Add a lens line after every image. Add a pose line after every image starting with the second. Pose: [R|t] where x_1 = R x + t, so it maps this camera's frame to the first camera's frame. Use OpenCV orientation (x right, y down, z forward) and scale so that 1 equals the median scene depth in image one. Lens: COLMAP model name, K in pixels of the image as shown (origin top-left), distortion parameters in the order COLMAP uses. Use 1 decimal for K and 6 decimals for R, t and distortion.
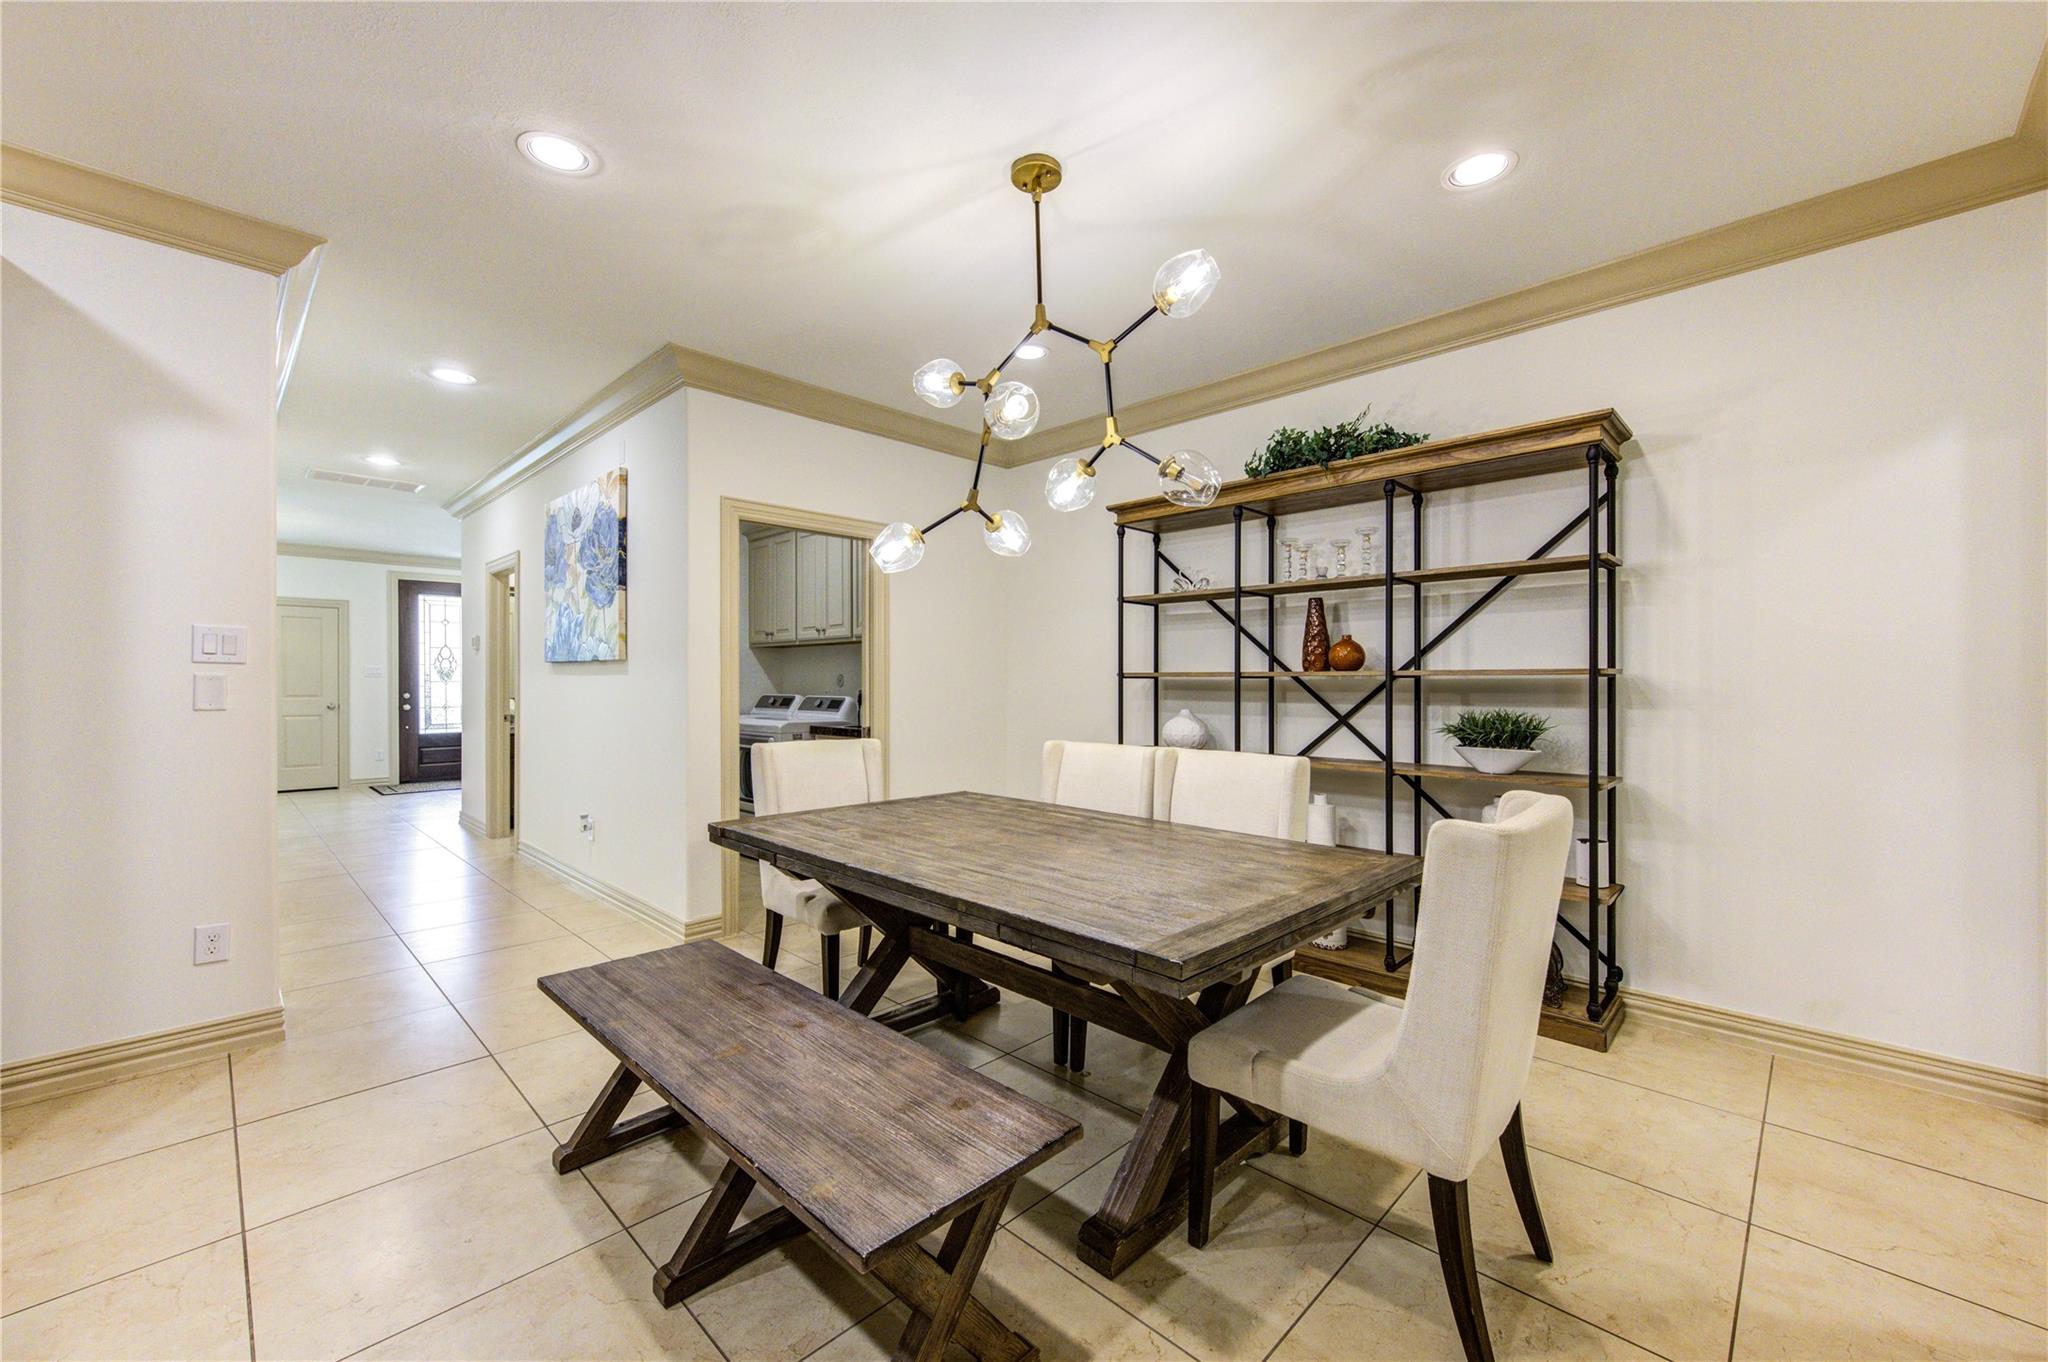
lens RADIAL K [[800.2, 0, 1045.6], [0, 800.2, 684.6], [0, 0, 1]] dist [-0.001127, -0.000303]
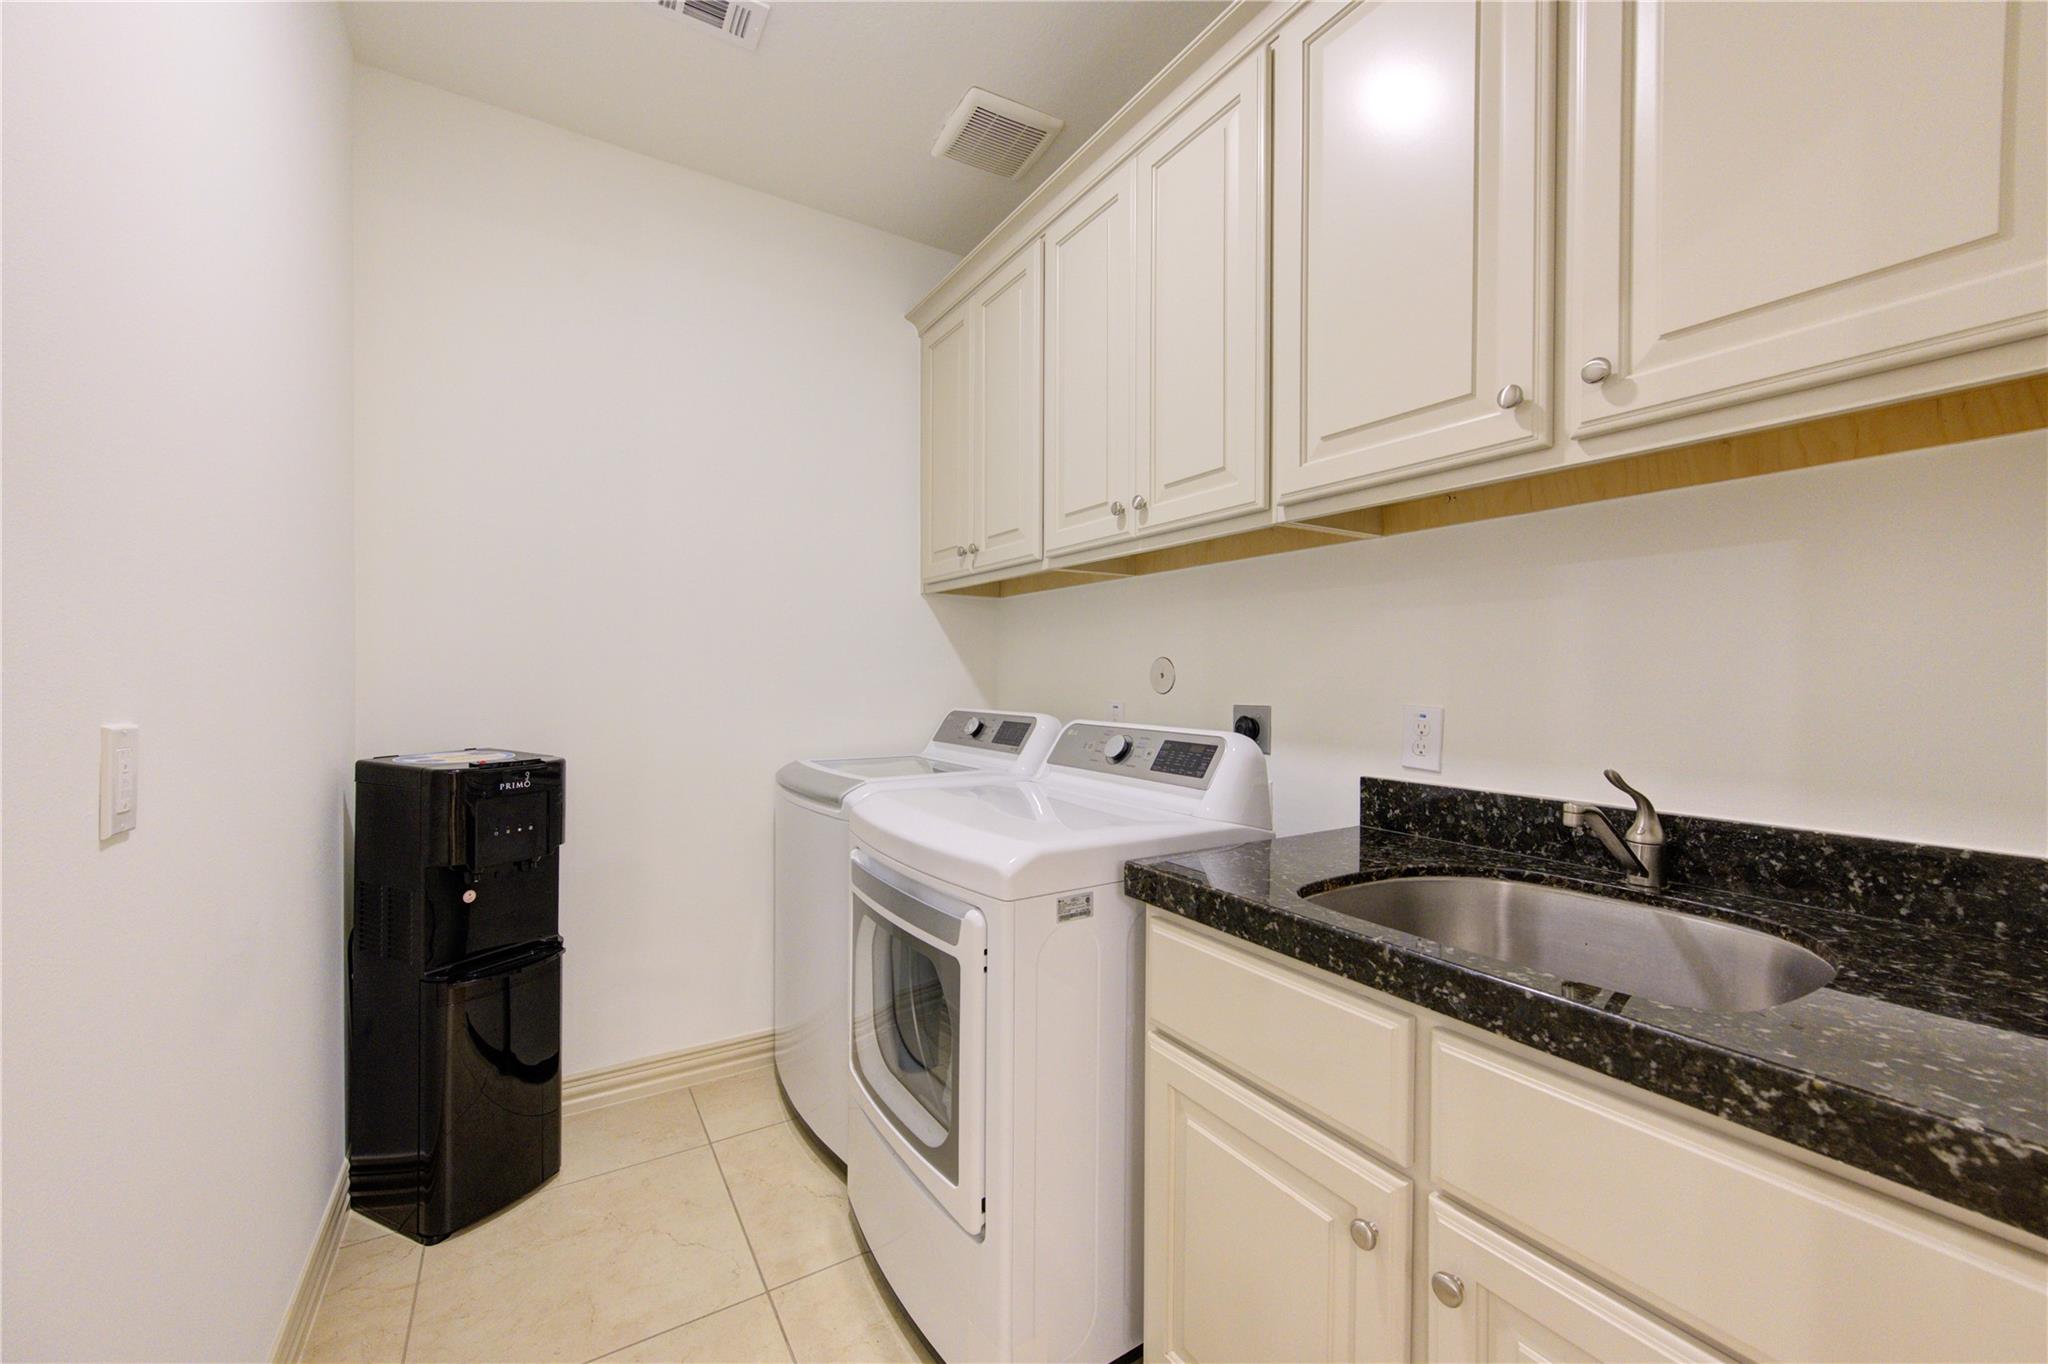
lens RADIAL K [[802.4, 0, 1025.8], [0, 802.4, 678.2], [0, 0, 1]] dist [-0.001546, -0.000022]
pose [[0.965862, 0.002065, -0.259047, -0.226984], [-0.001132, 0.999992, 0.003752, -0.004903], [0.259053, -0.003331, 0.965857, 0.659926]]
